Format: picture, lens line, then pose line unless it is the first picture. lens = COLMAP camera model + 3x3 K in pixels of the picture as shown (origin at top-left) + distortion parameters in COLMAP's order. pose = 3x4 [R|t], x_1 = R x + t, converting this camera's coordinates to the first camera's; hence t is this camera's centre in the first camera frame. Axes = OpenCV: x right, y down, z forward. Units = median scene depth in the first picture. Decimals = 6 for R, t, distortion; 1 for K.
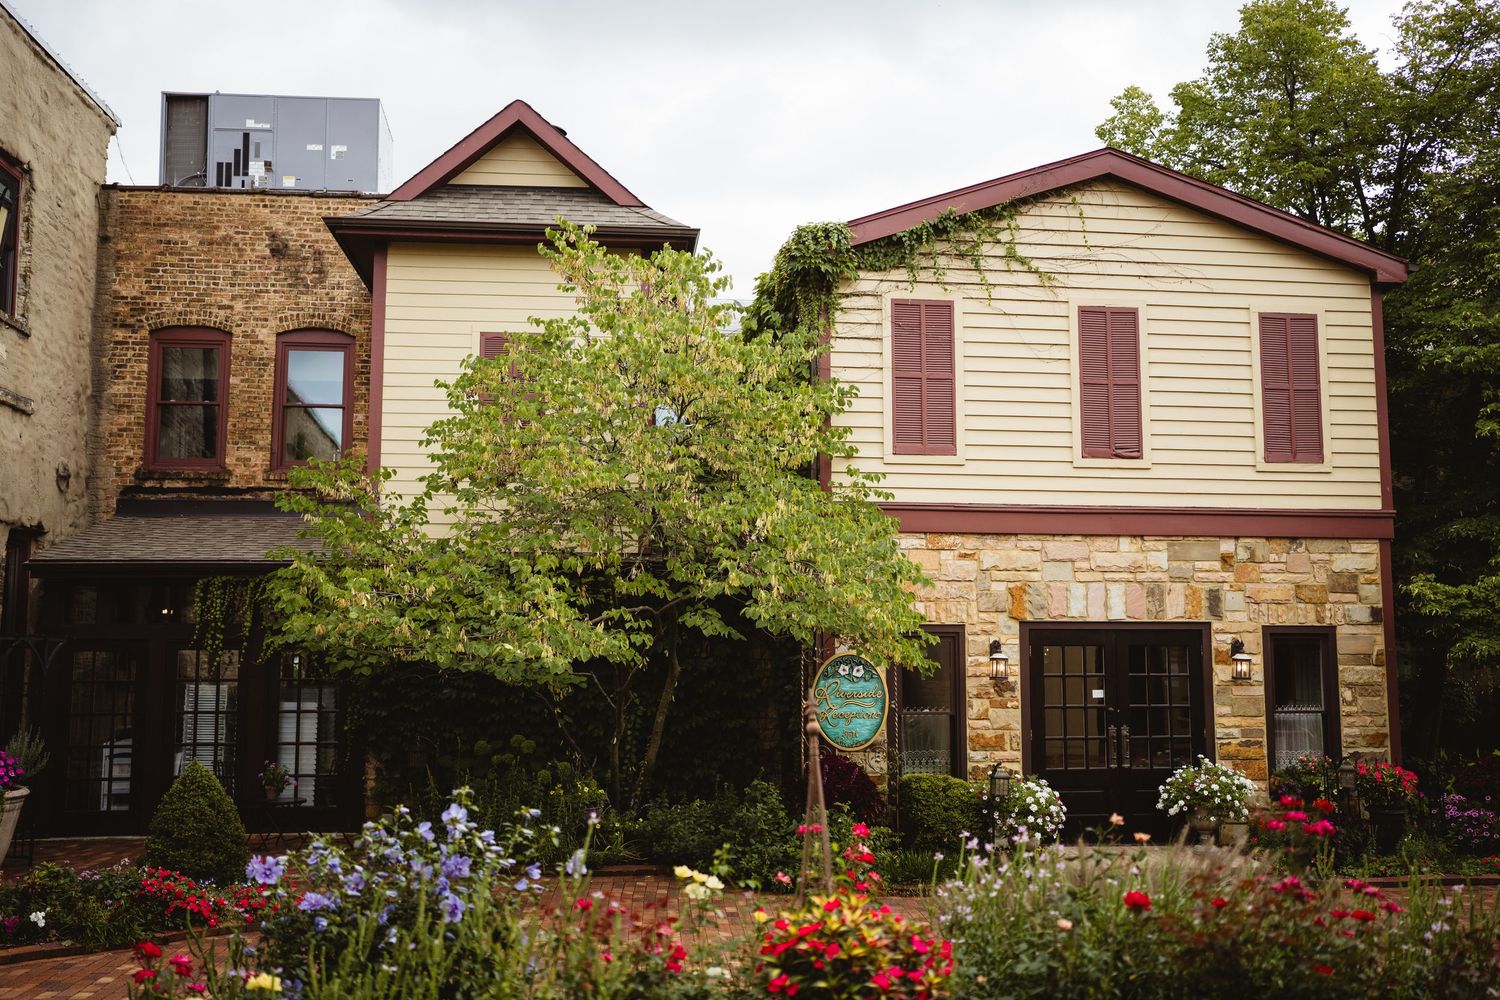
lens RADIAL K [[1489.3, 0, 750.6], [0, 1489.3, 500.7], [0, 0, 1]] dist [0.001721, 0.000000]
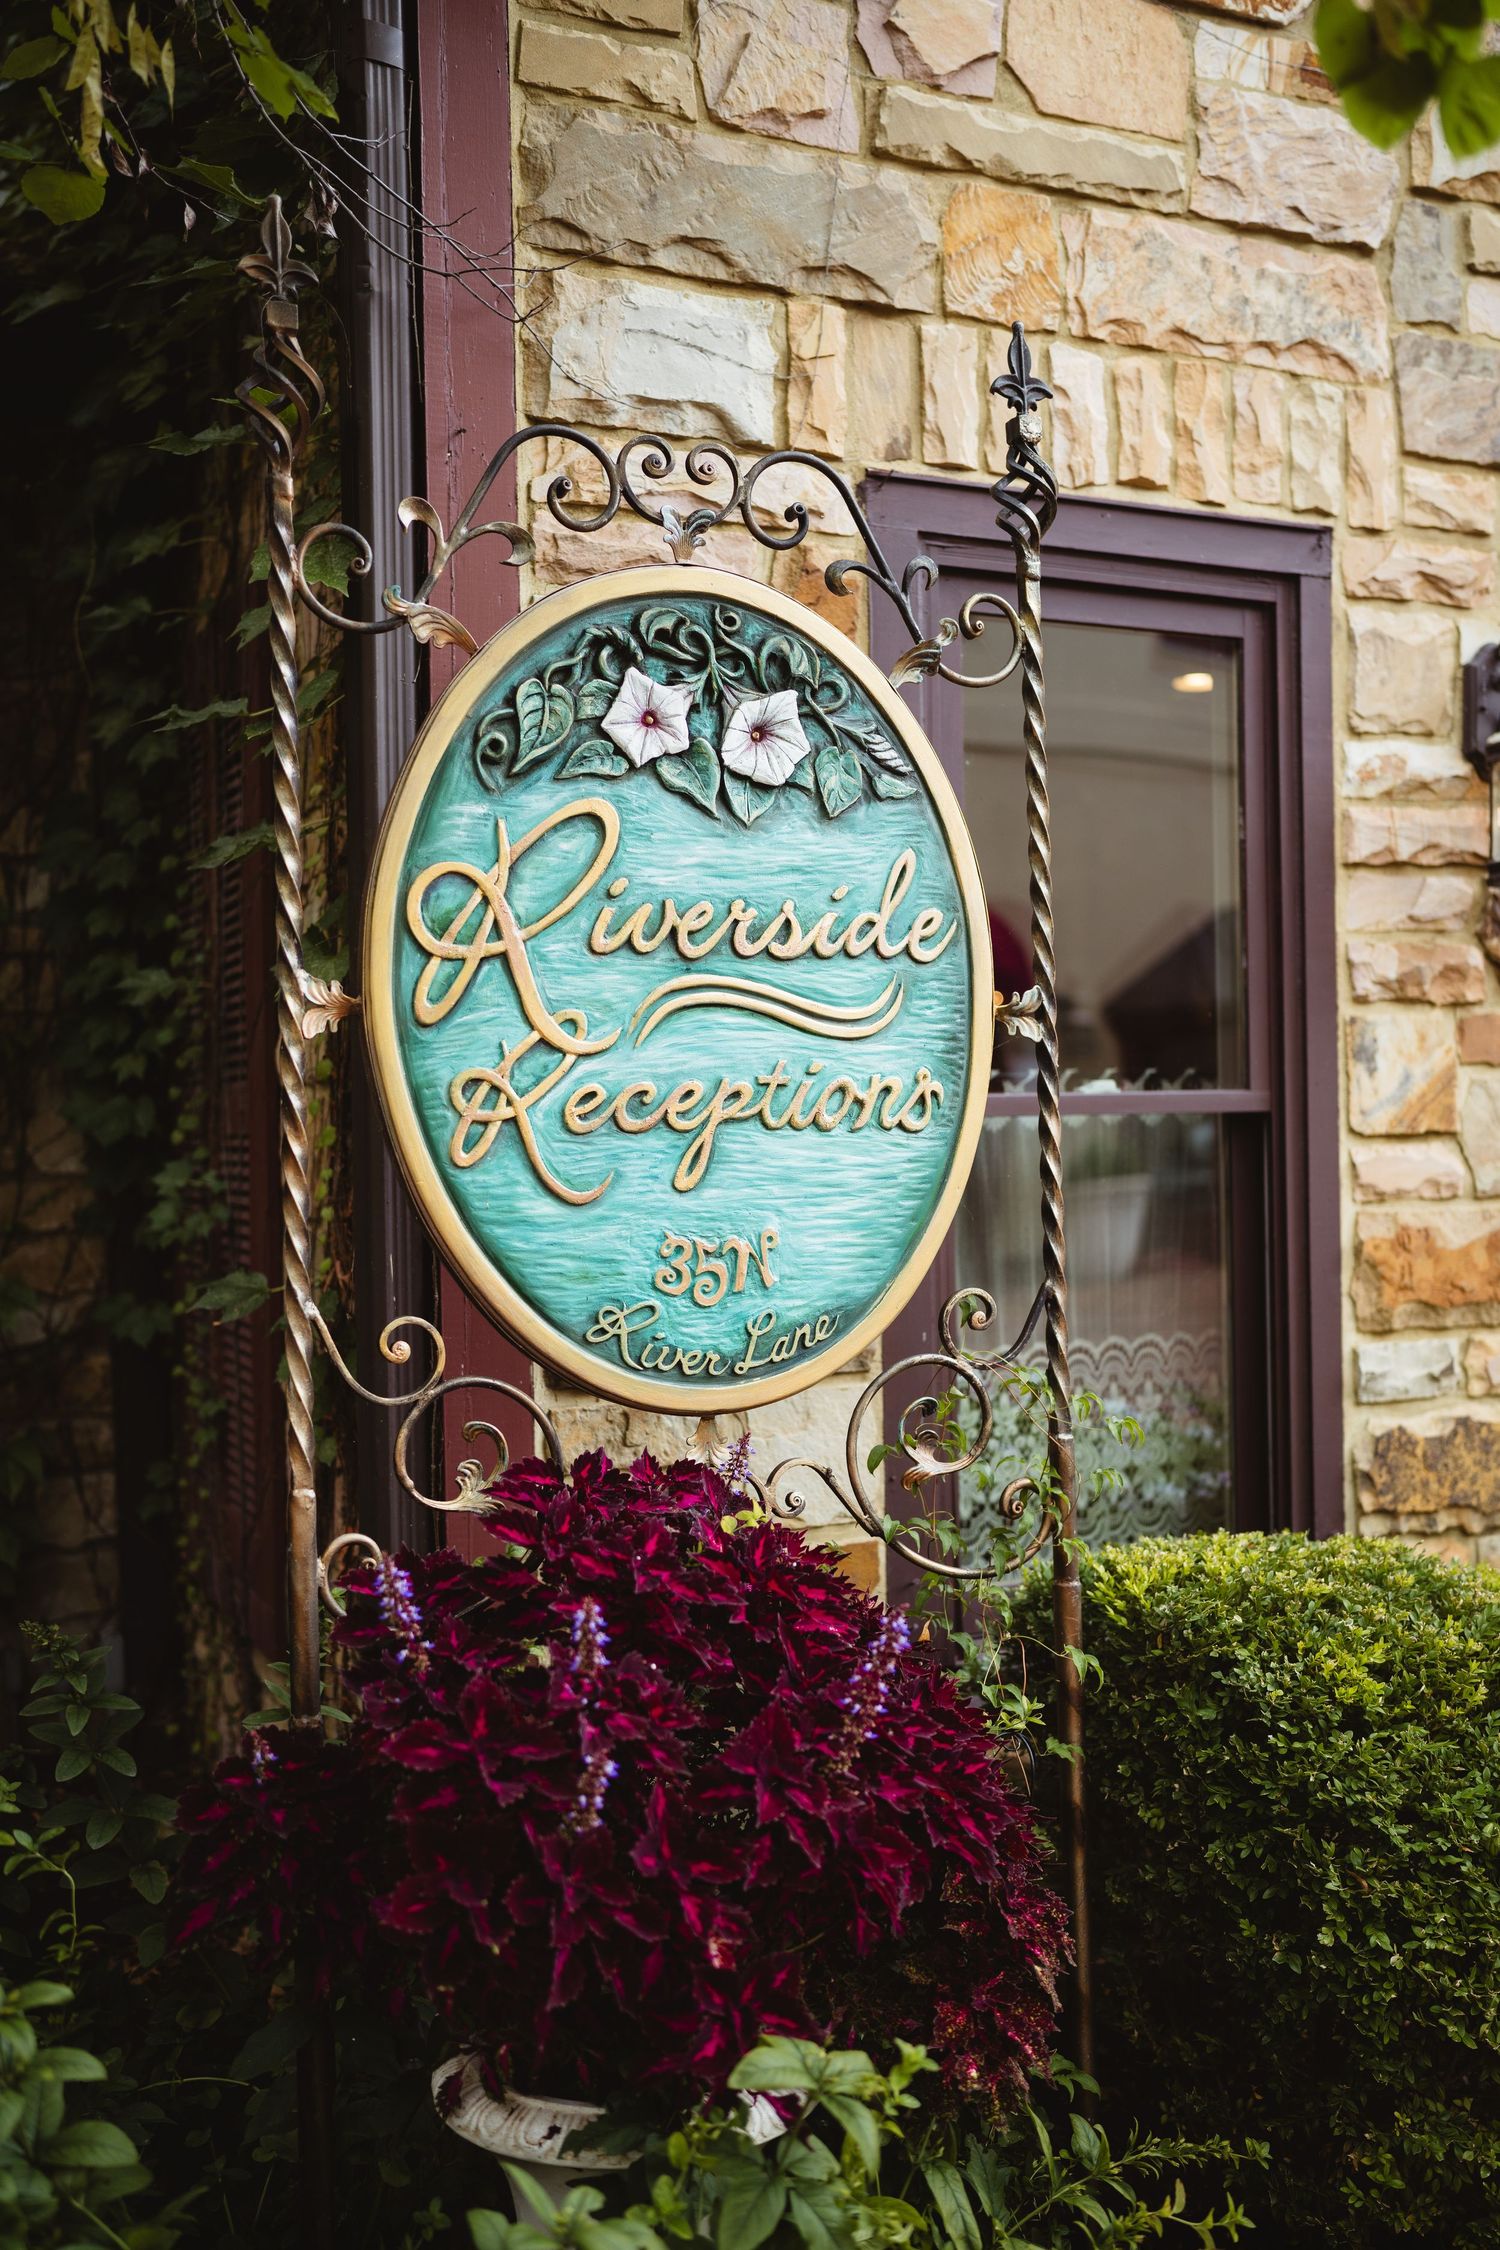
lens RADIAL K [[2233.9, 0, 749.6], [0, 2233.9, 1131.3], [0, 0, 1]] dist [0.001721, 0.000000]
pose [[0.958568, -0.019912, 0.284168, 0.019422], [-0.011316, 0.994105, 0.107832, 0.121736], [-0.284640, -0.106580, 0.952691, 0.796653]]
